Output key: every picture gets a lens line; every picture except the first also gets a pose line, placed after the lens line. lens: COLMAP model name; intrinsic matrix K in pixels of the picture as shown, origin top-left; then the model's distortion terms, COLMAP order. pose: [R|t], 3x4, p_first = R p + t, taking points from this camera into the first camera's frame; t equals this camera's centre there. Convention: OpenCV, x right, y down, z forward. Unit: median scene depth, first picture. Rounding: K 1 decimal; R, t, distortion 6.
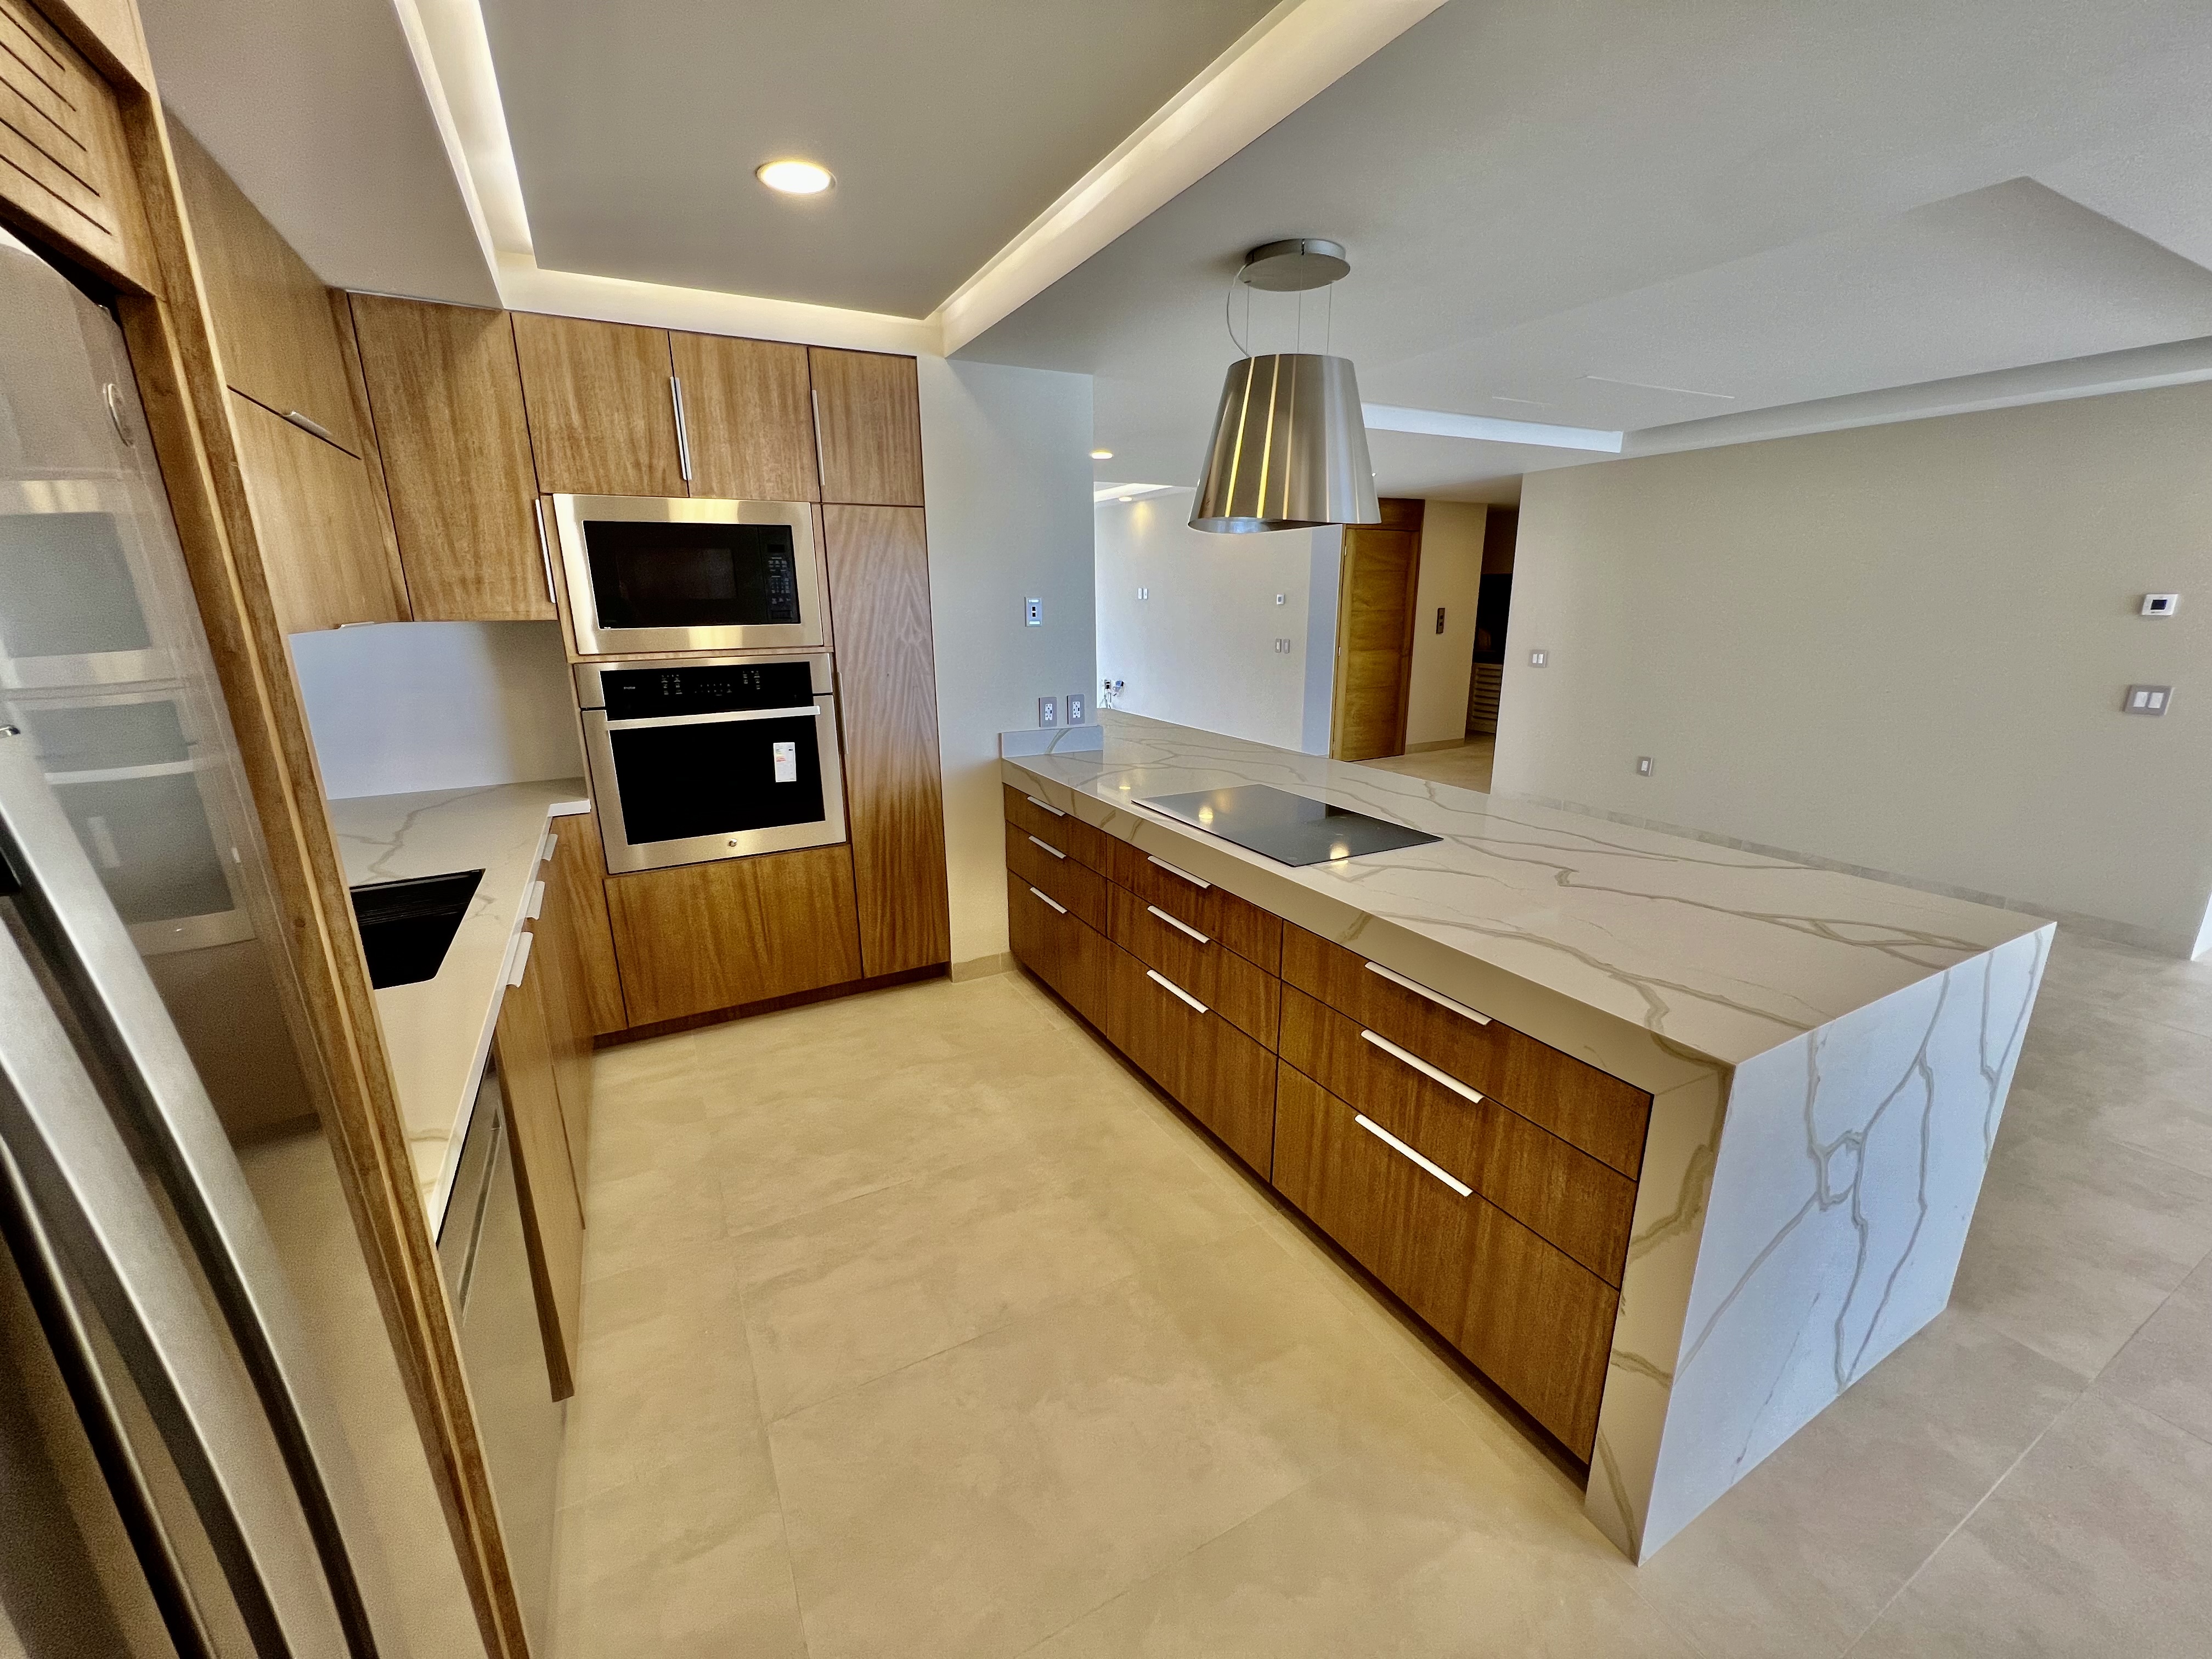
lens RADIAL K [[890.3, 0, 1105.3], [0, 890.3, 828.8], [0, 0, 1]] dist [-0.002898, 0.001650]
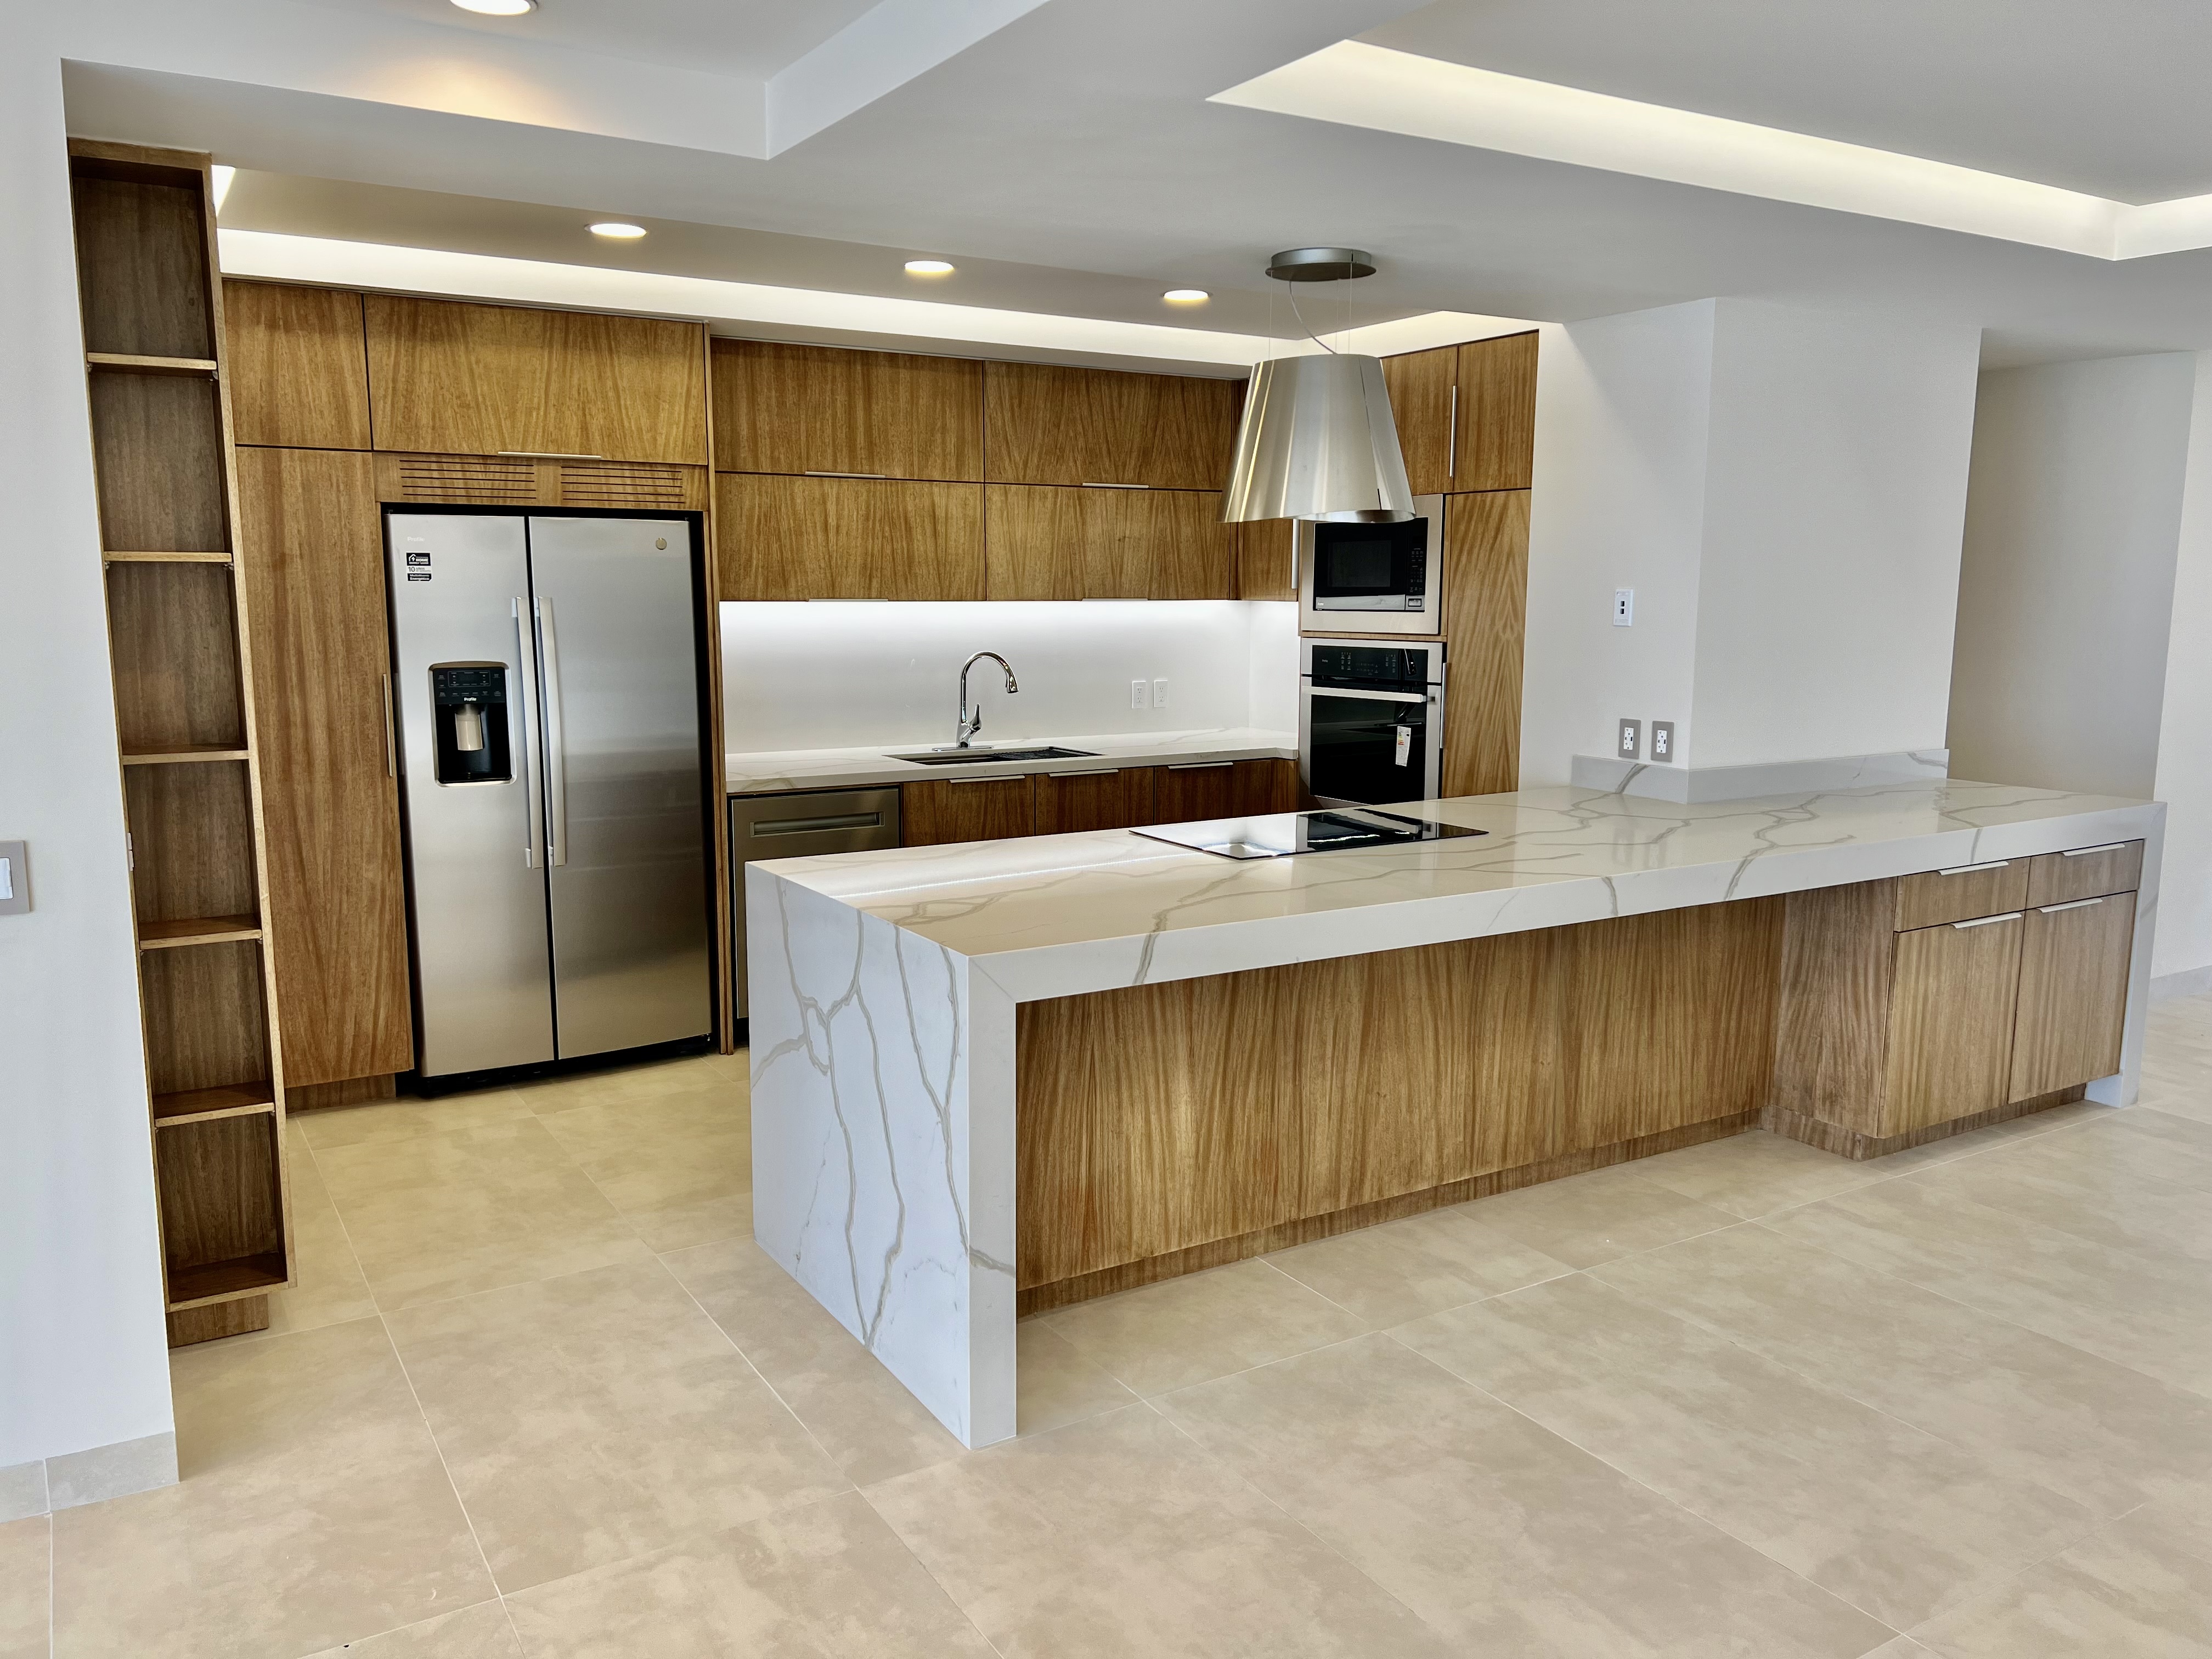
lens RADIAL K [[1656.7, 0, 1111.1], [0, 1656.7, 838.7], [0, 0, 1]] dist [0.059701, -0.041678]
pose [[0.057695, 0.162456, -0.985028, 1.639482], [-0.258404, 0.955477, 0.142448, -0.172265], [0.964313, 0.246316, 0.097105, 0.576309]]
